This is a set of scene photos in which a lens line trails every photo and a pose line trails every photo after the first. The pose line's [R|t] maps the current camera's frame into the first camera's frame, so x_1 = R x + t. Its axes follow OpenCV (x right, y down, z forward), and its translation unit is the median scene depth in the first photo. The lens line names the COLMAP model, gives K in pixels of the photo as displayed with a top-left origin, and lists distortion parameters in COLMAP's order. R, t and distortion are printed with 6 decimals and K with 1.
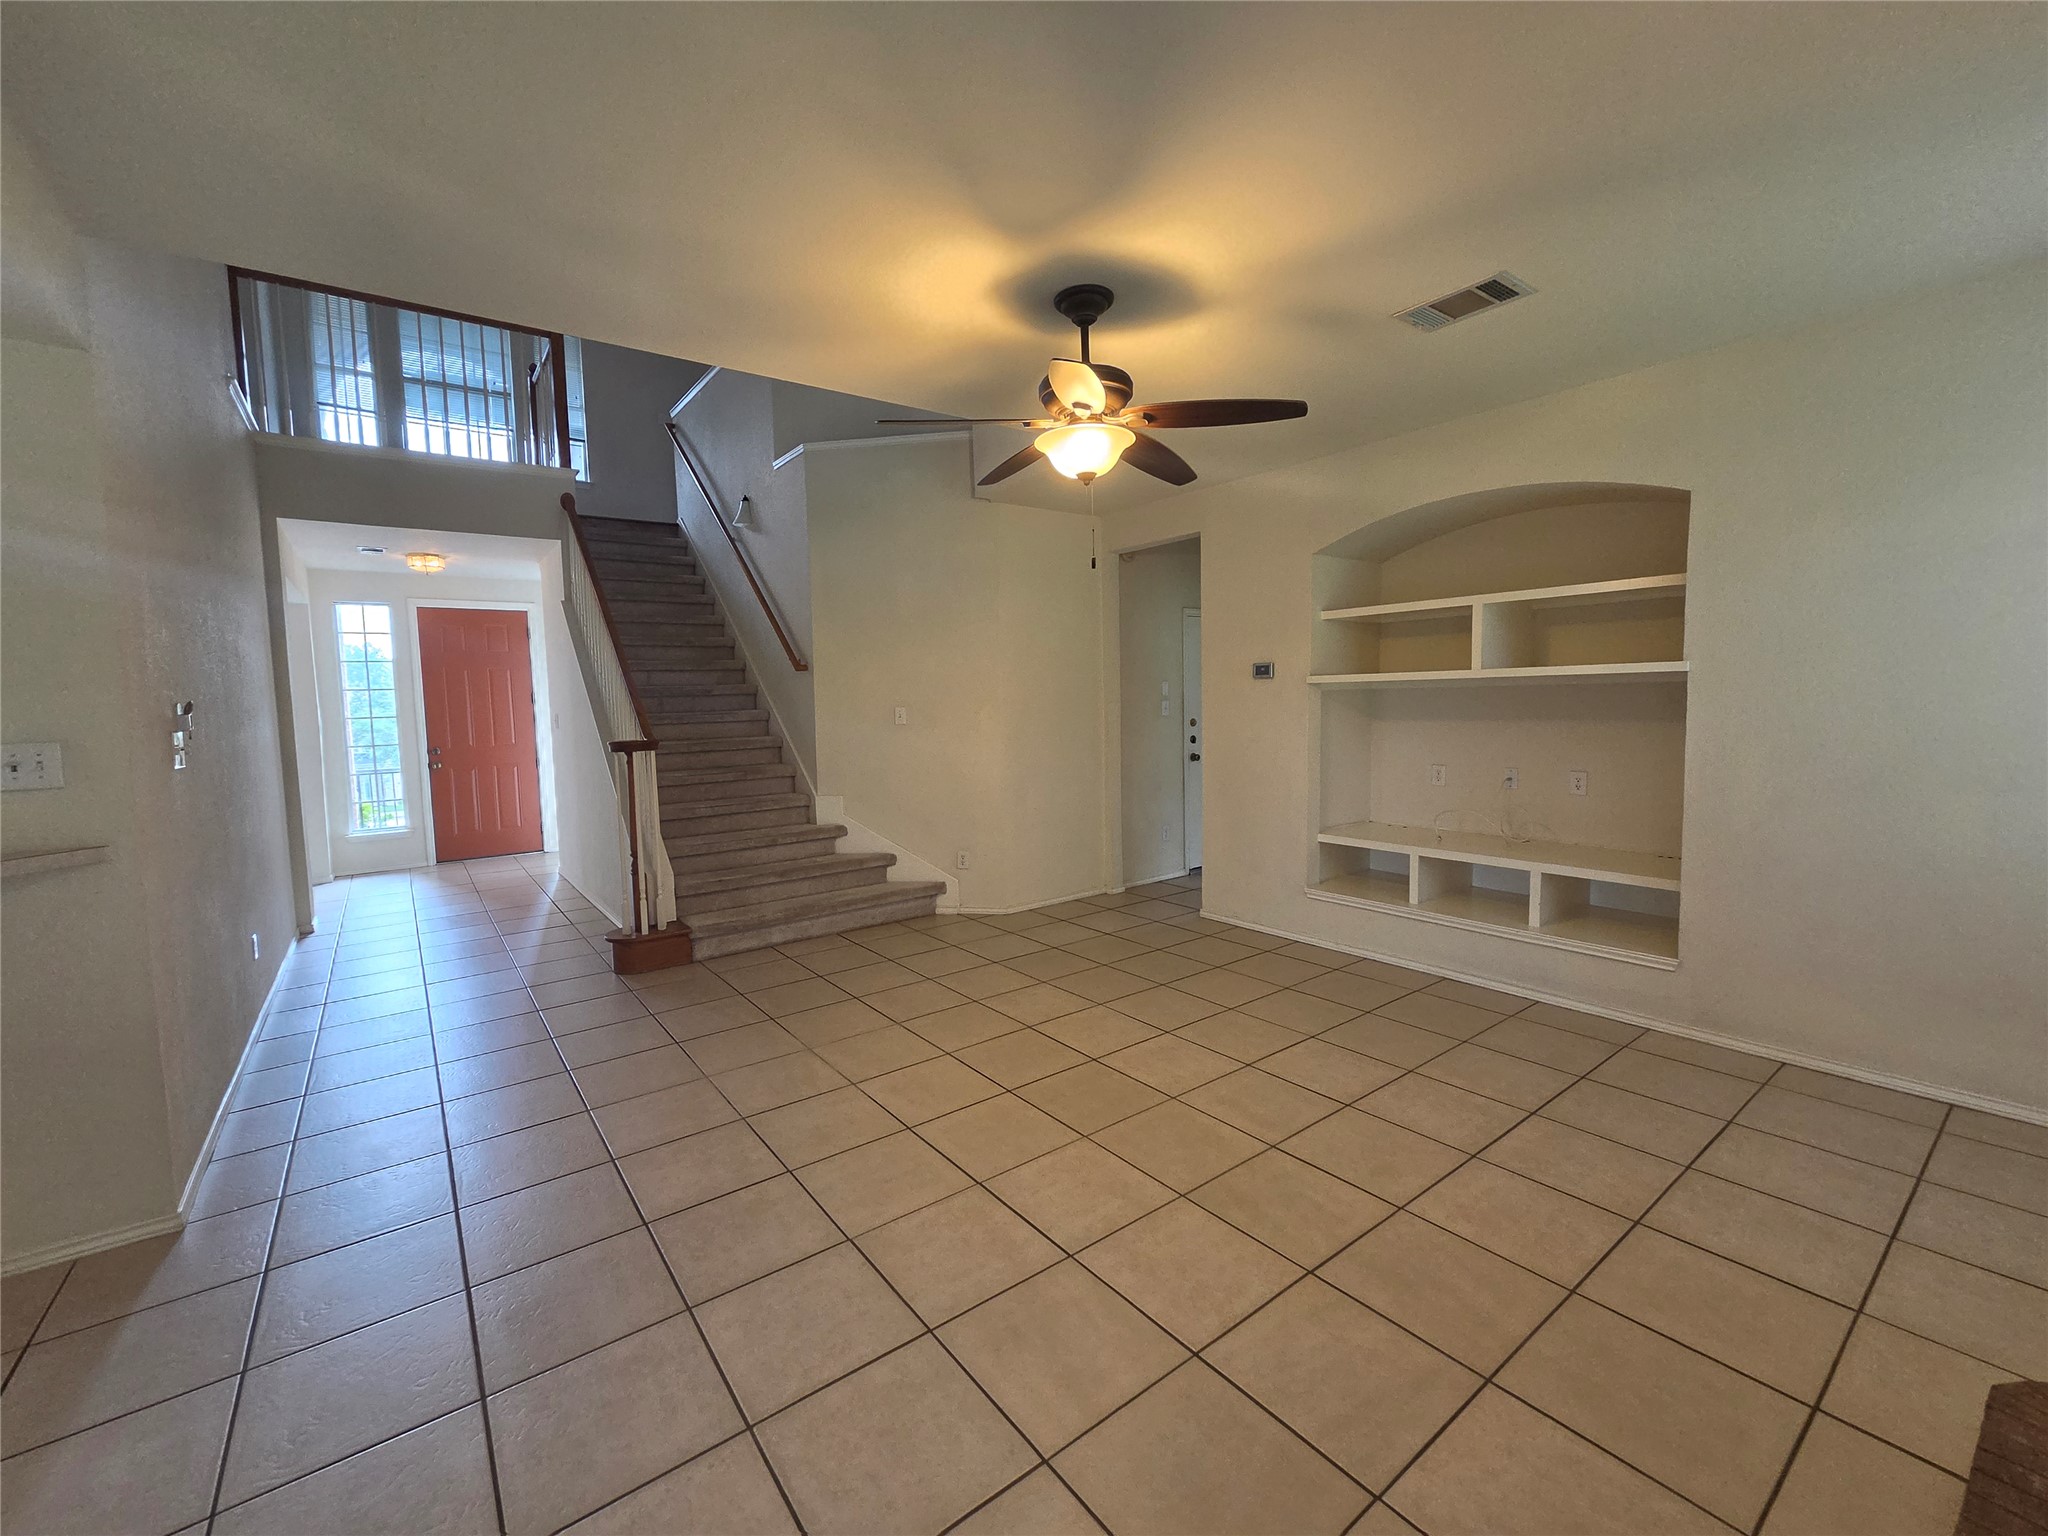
lens RADIAL K [[846.6, 0, 1006.1], [0, 846.6, 758.8], [0, 0, 1]] dist [0.001021, 0.000866]
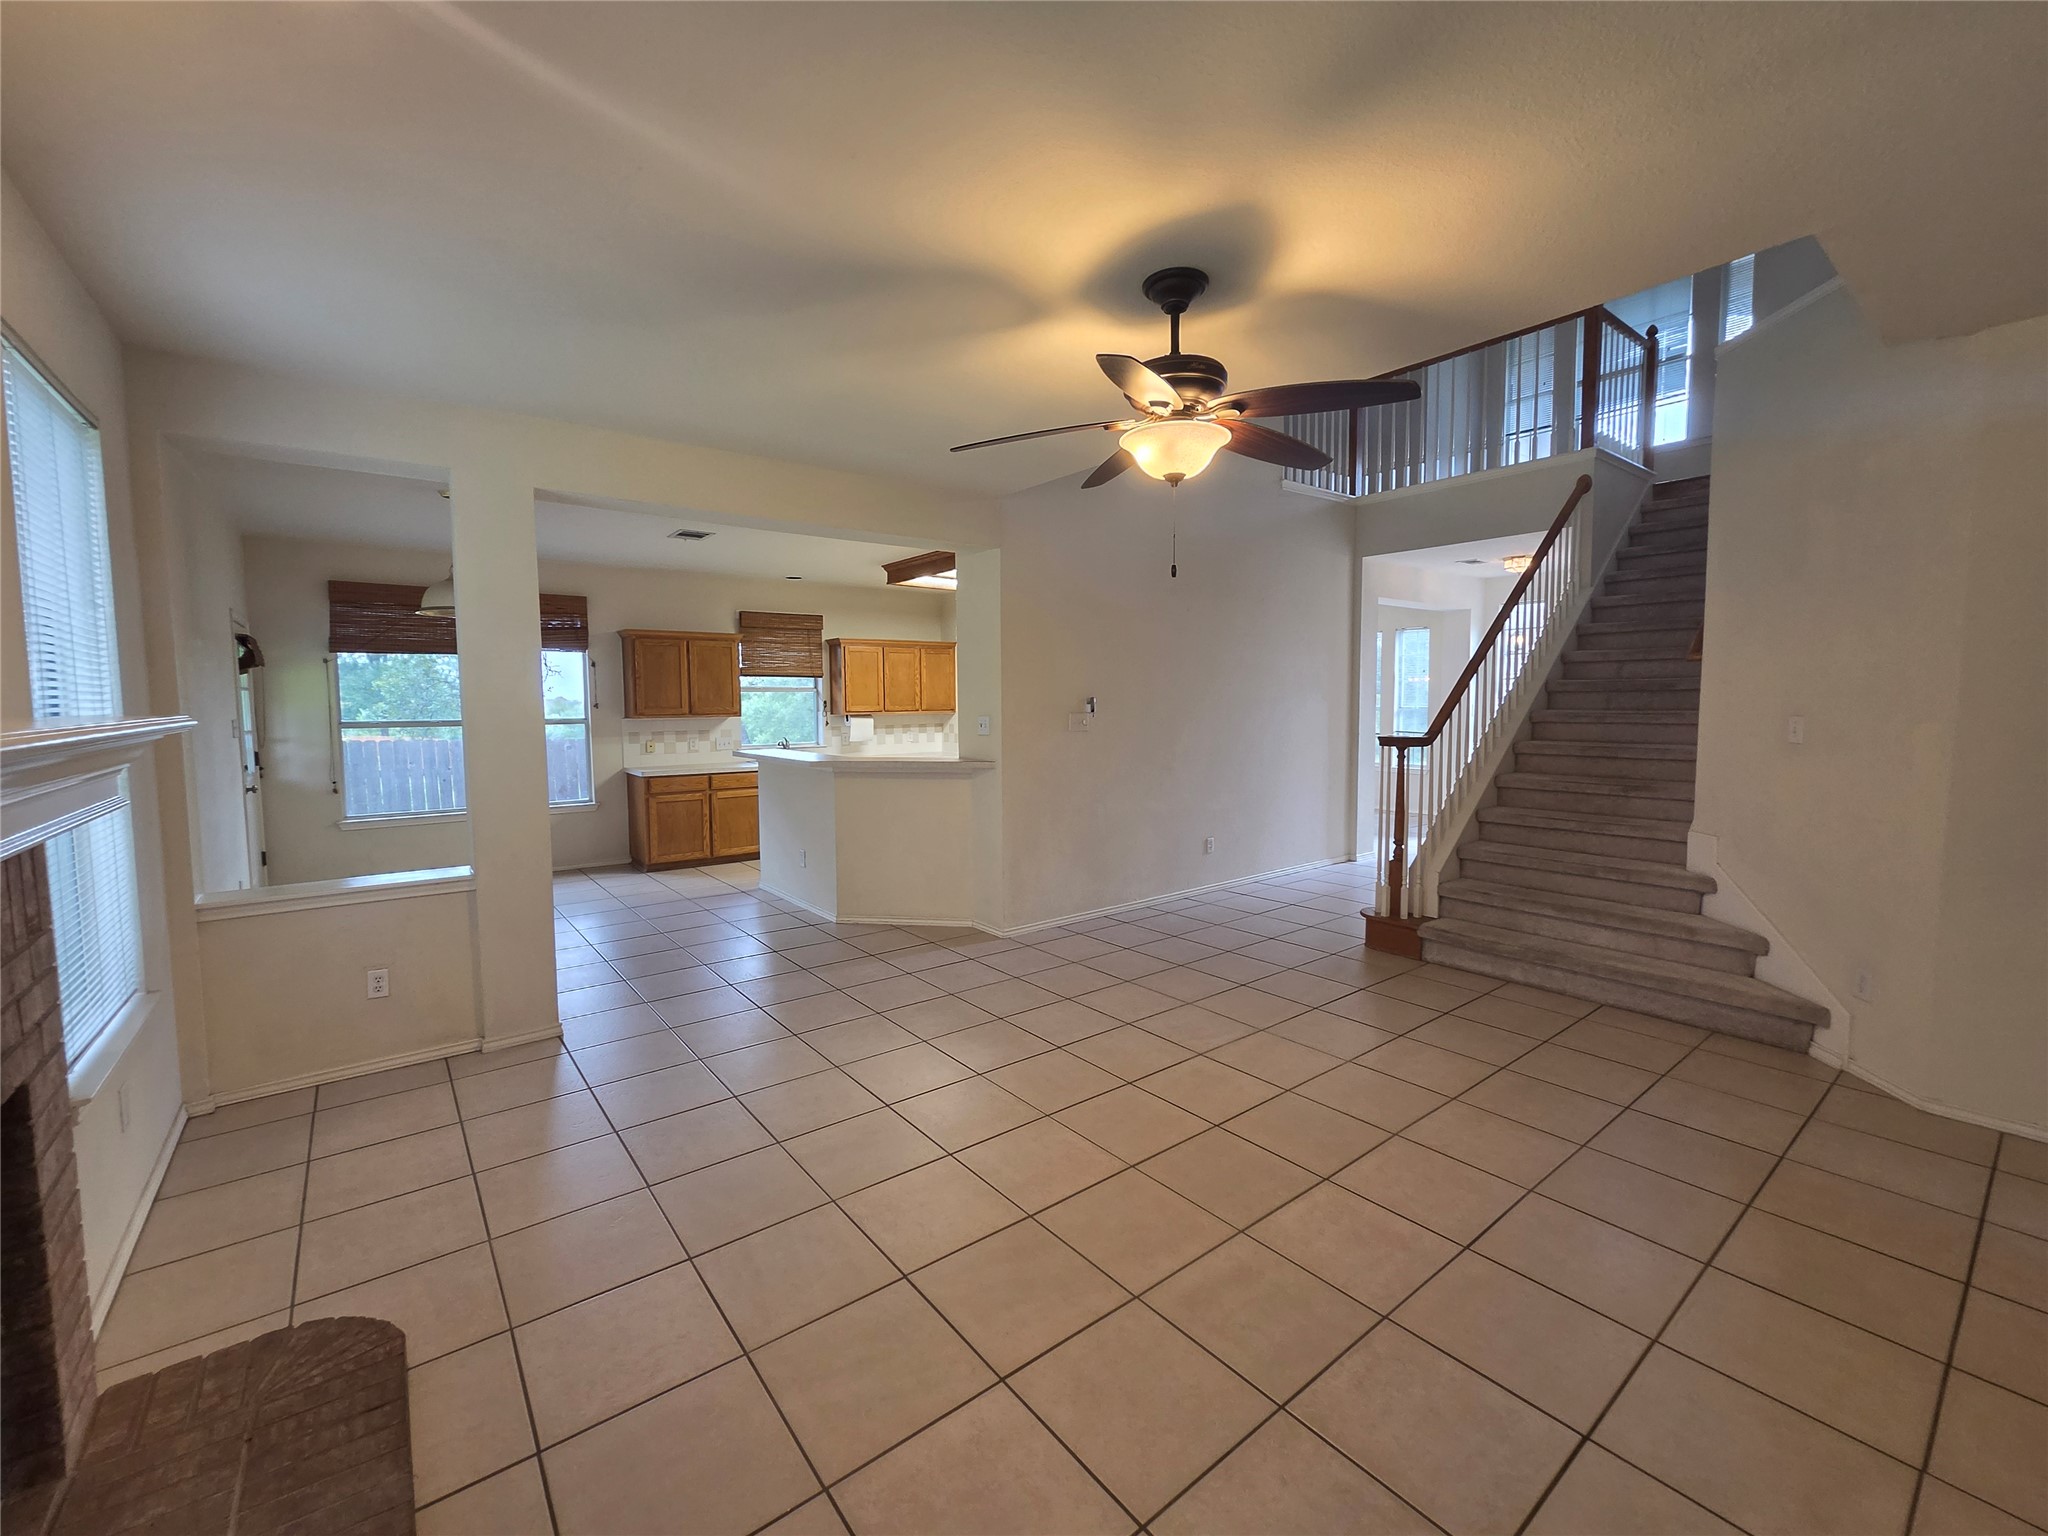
lens RADIAL K [[846.6, 0, 1016.8], [0, 846.6, 762.2], [0, 0, 1]] dist [0.001021, 0.000866]
pose [[0.033214, 0.101787, -0.994252, 0.580101], [-0.065820, 0.992864, 0.099446, -0.060601], [0.997279, 0.062138, 0.039677, 0.457444]]
